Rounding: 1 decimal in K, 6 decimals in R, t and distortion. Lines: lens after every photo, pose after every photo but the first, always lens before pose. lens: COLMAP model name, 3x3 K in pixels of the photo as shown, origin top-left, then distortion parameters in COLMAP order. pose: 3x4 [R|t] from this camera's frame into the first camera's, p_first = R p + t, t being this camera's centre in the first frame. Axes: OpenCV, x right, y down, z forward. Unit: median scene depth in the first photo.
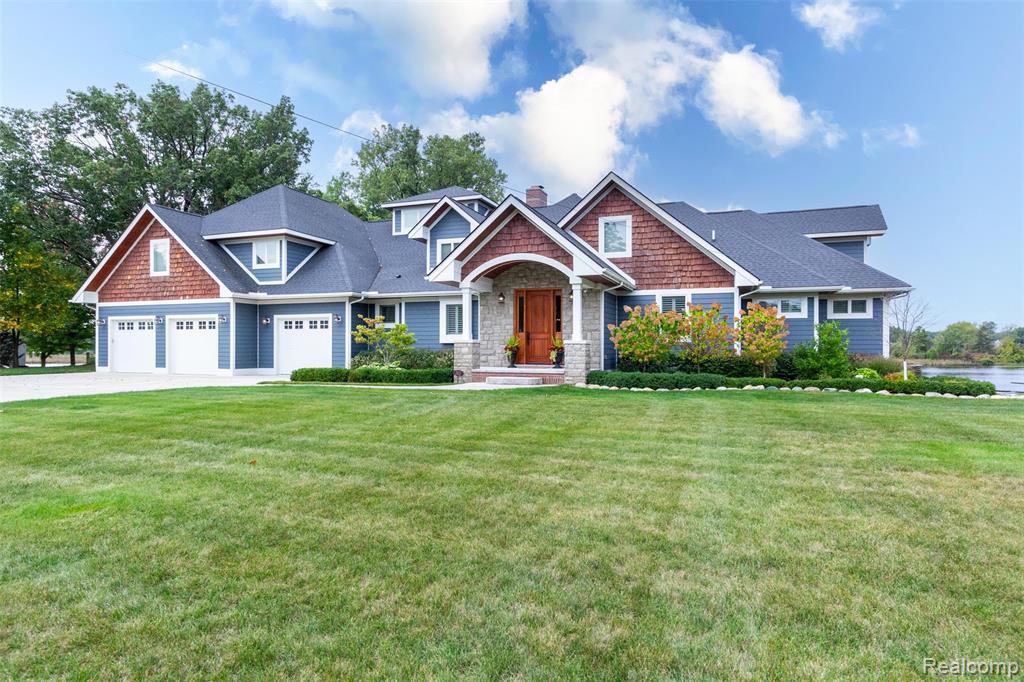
lens RADIAL K [[584.6, 0, 512.0], [0, 584.6, 341.0], [0, 0, 1]] dist [-0.000097, -0.000016]
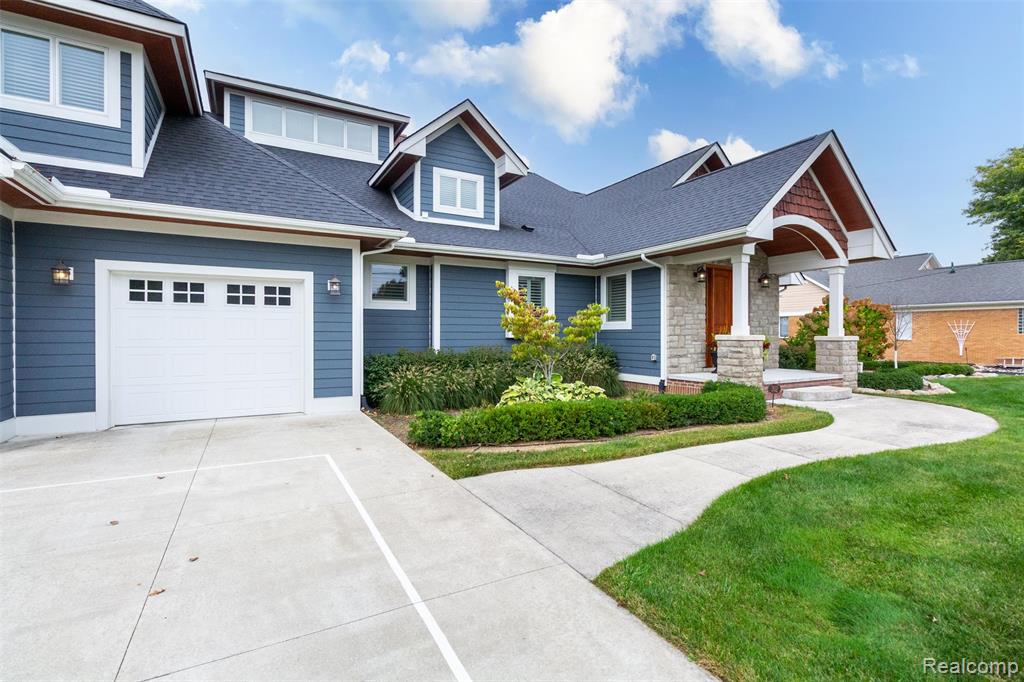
lens RADIAL K [[473.6, 0, 512.0], [0, 473.6, 341.0], [0, 0, 1]] dist [-0.011456, -0.000060]
pose [[0.637560, -0.011452, 0.770316, -0.465832], [-0.005939, 0.999787, 0.019779, -0.003063], [-0.770378, -0.017185, 0.637356, 0.631574]]
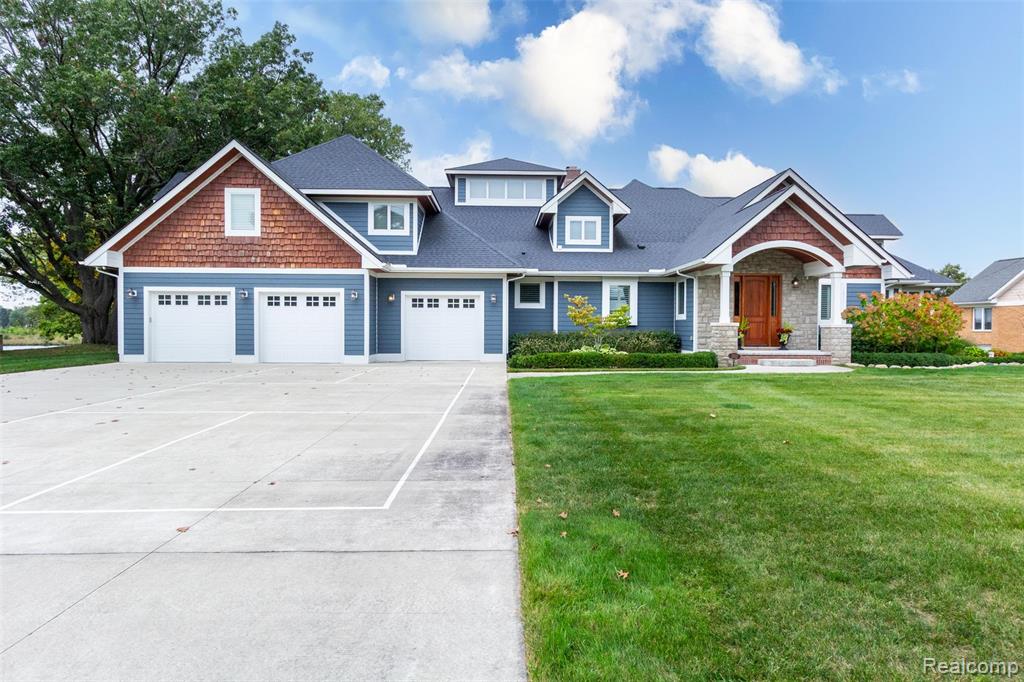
lens RADIAL K [[589.0, 0, 512.1], [0, 589.0, 326.6], [0, 0, 1]] dist [-0.000967, -0.000021]
pose [[0.923916, 0.003496, 0.382580, -0.585772], [-0.007103, 0.999943, 0.008016, -0.000773], [-0.382530, -0.010124, 0.923887, 0.149521]]
